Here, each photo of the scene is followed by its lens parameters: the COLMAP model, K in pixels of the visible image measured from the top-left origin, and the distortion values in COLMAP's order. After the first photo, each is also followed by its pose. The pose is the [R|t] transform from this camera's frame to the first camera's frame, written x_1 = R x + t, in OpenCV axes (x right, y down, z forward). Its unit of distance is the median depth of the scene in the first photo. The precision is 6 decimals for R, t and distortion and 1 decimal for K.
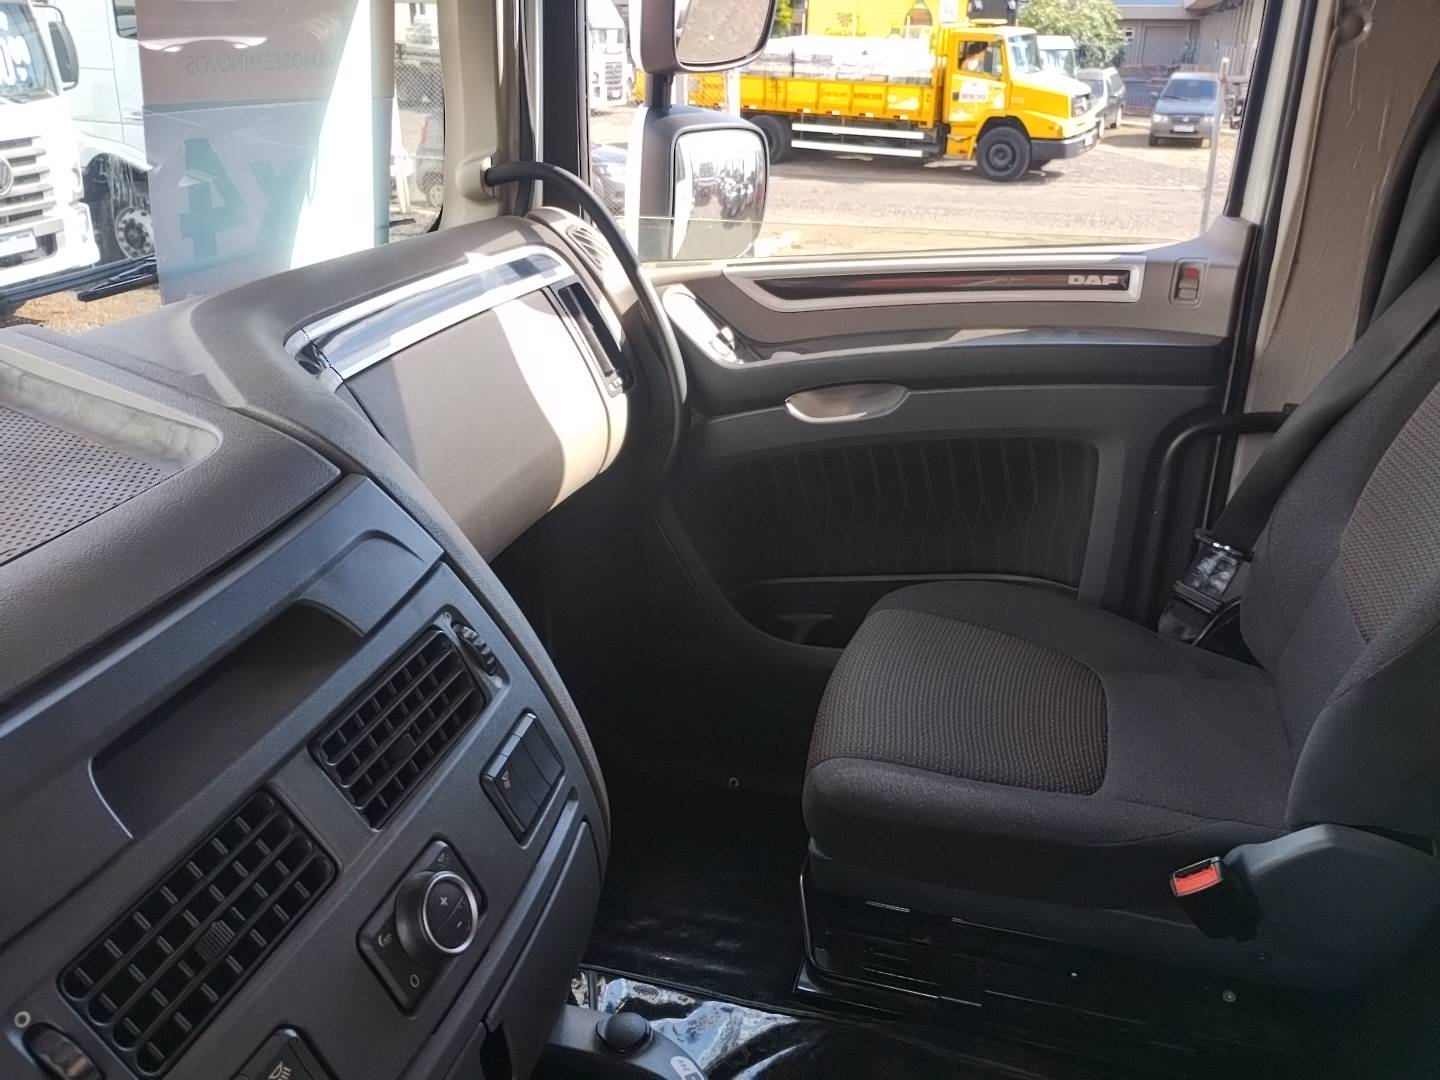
lens RADIAL K [[1187.8, 0, 744.2], [0, 1187.8, 531.3], [0, 0, 1]] dist [0.058791, -0.070118]
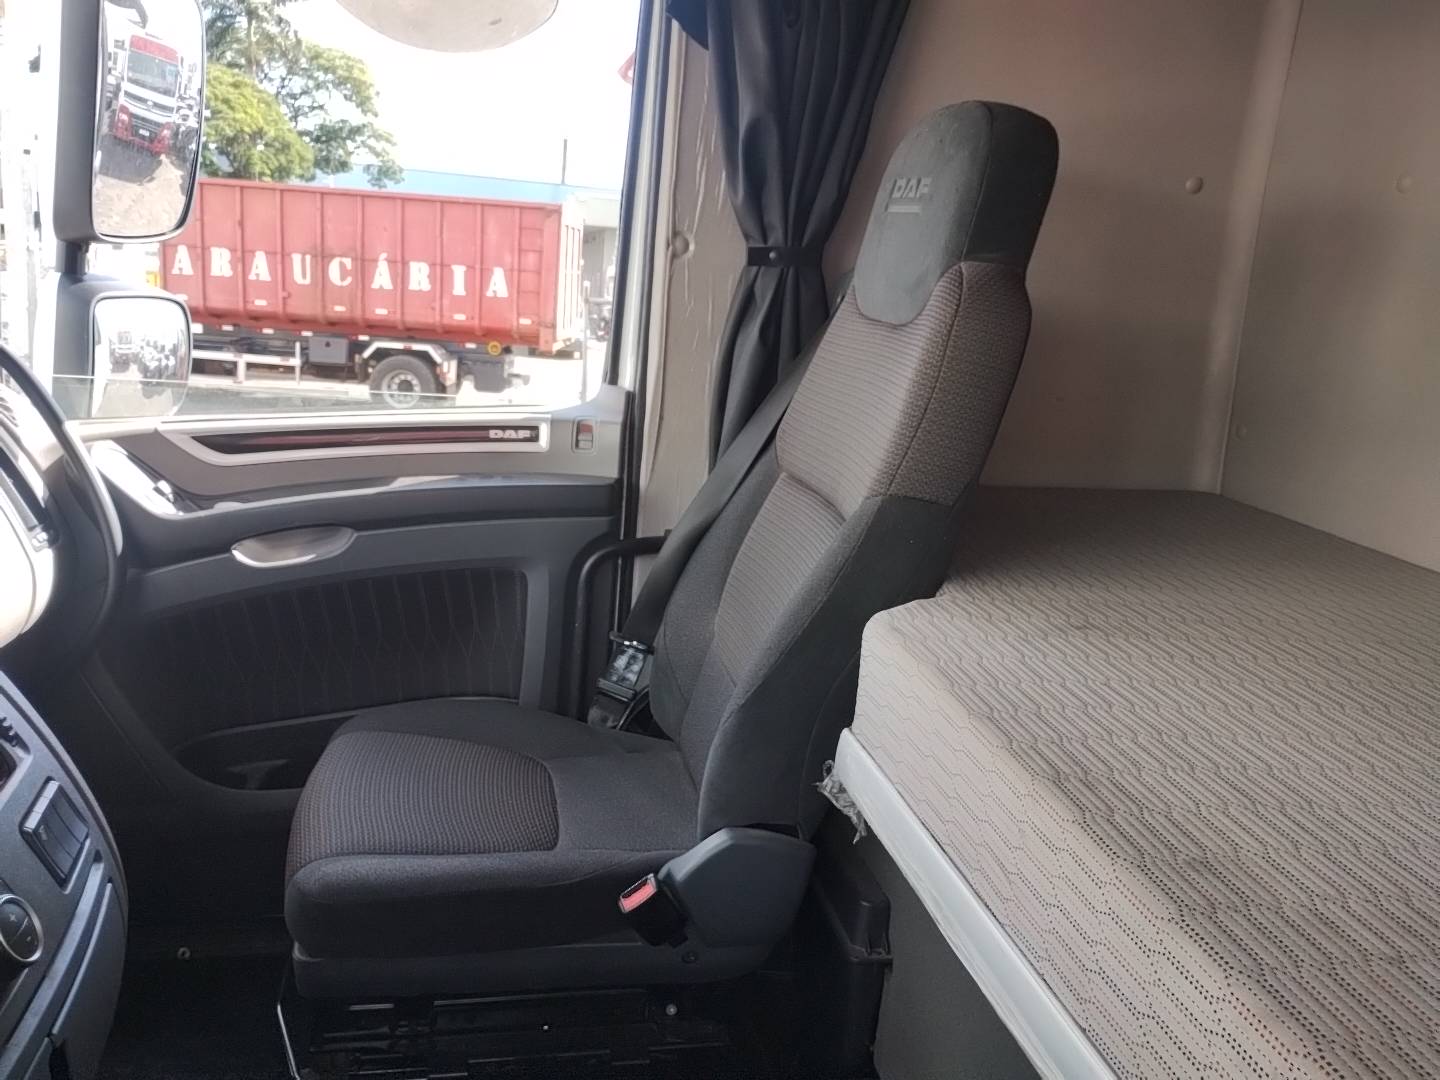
lens RADIAL K [[1187.8, 0, 714.1], [0, 1187.8, 539.7], [0, 0, 1]] dist [0.058791, -0.070118]
pose [[0.892941, -0.035303, 0.448788, -0.064948], [0.105330, 0.985632, -0.132040, 0.073738], [-0.437679, 0.165175, 0.883830, -0.126720]]
